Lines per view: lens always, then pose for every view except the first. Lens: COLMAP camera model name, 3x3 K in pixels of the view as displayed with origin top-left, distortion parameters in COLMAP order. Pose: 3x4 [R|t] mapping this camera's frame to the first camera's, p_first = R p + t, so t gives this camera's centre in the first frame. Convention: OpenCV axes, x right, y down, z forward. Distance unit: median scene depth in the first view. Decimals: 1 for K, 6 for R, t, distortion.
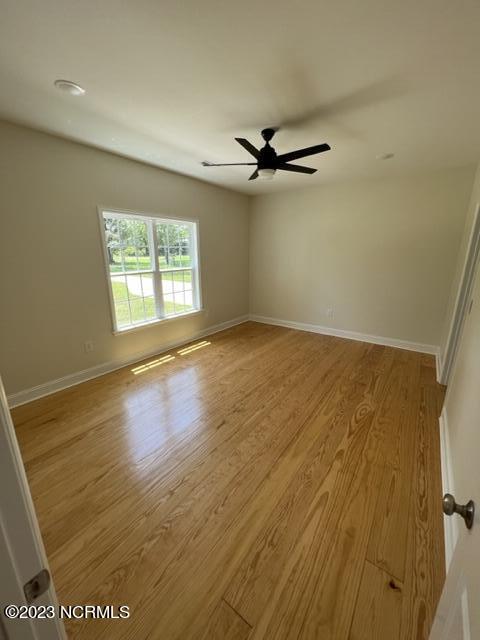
lens RADIAL K [[262.0, 0, 241.9], [0, 262.0, 319.9], [0, 0, 1]] dist [0.001626, -0.000064]
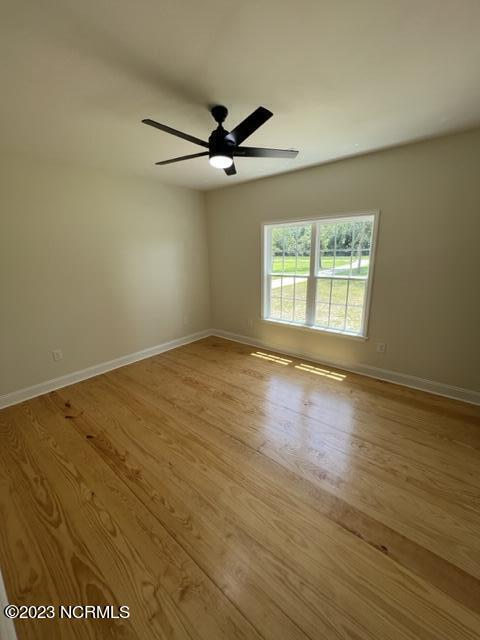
lens RADIAL K [[256.9, 0, 236.3], [0, 256.9, 322.4], [0, 0, 1]] dist [-0.003504, 0.000587]
pose [[-0.086234, 0.267121, -0.959797, 0.638883], [-0.228567, 0.932385, 0.280028, -0.227828], [0.969701, 0.243526, -0.019348, 0.785449]]
